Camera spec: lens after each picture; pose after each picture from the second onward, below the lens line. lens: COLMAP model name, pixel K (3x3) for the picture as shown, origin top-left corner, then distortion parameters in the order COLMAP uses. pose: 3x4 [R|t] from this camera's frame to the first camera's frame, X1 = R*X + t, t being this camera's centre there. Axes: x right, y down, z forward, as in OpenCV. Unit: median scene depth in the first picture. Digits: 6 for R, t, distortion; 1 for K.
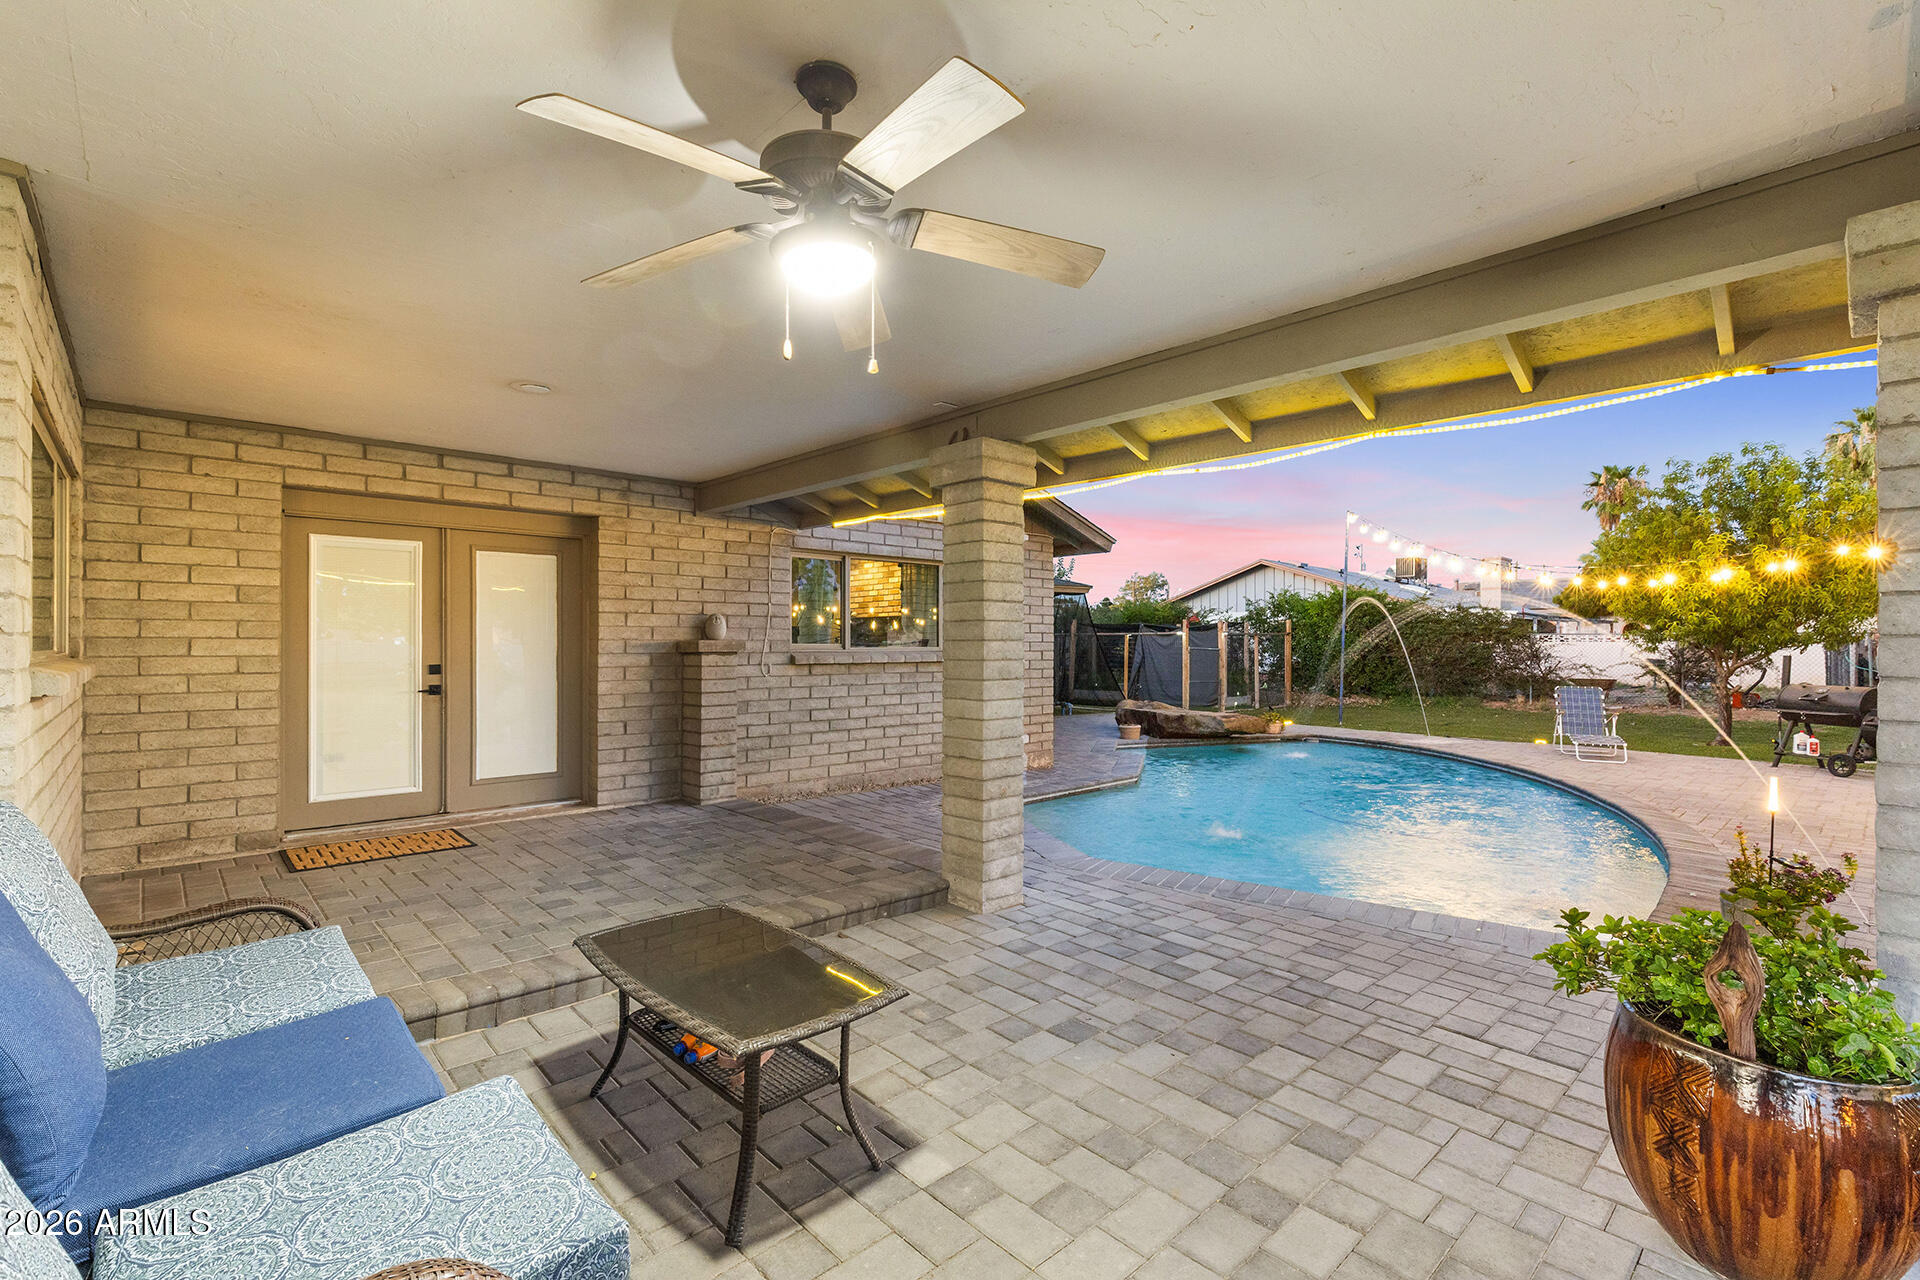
lens RADIAL K [[876.4, 0, 956.4], [0, 876.4, 631.8], [0, 0, 1]] dist [0.005996, 0.000329]
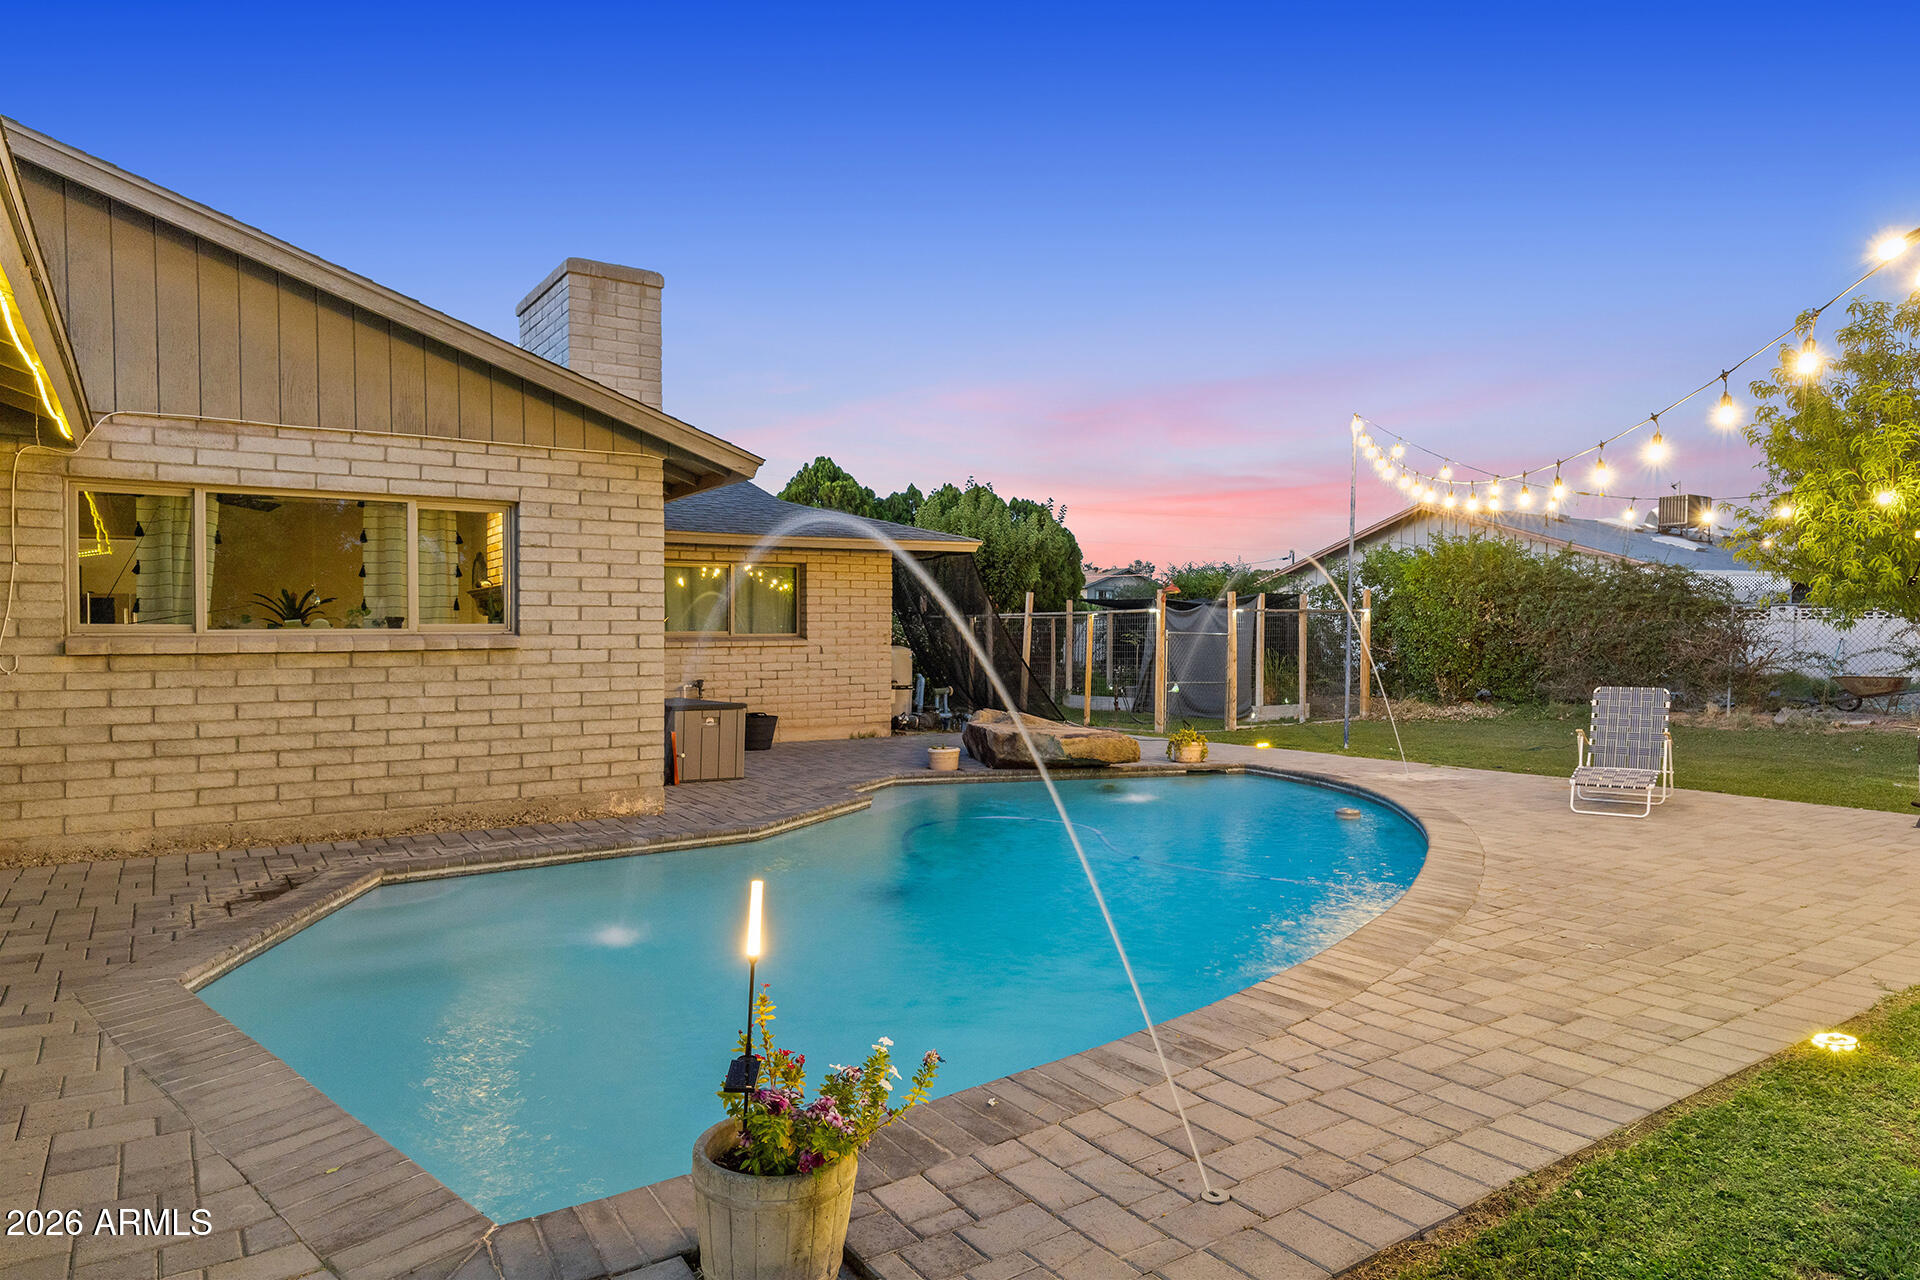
lens RADIAL K [[1171.7, 0, 958.2], [0, 1171.7, 650.2], [0, 0, 1]] dist [0.005346, -0.001224]
pose [[0.988565, -0.007983, -0.150585, 0.381493], [0.011815, 0.999628, 0.024567, 0.012300], [0.150333, -0.026065, 0.988292, 0.148337]]
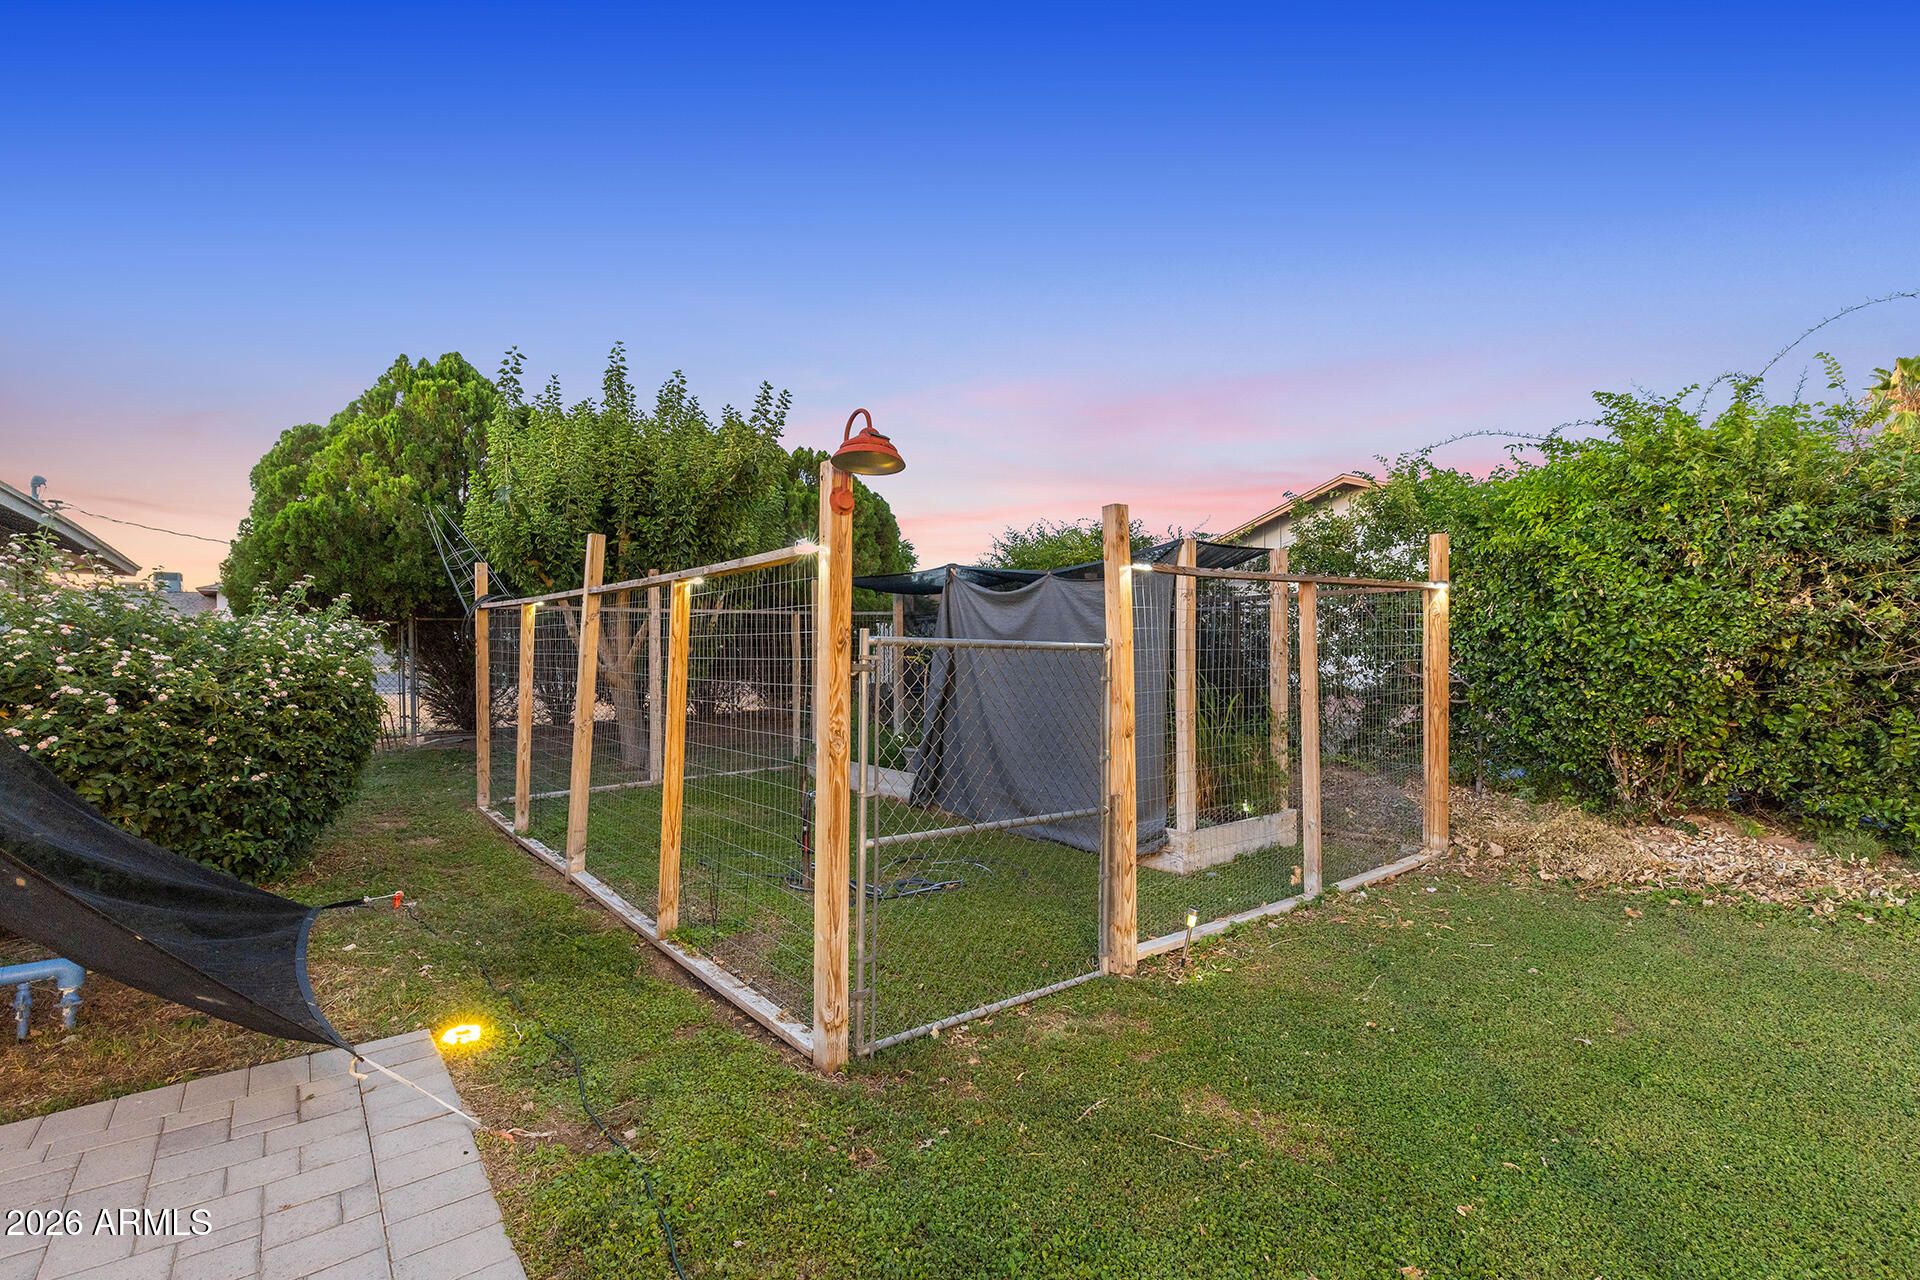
lens RADIAL K [[876.4, 0, 960.1], [0, 876.4, 635.6], [0, 0, 1]] dist [0.005996, 0.000329]
pose [[0.996300, -0.009360, -0.085435, 0.468335], [0.009706, 0.999946, 0.003636, 0.026914], [0.085396, -0.004451, 0.996337, 1.316936]]
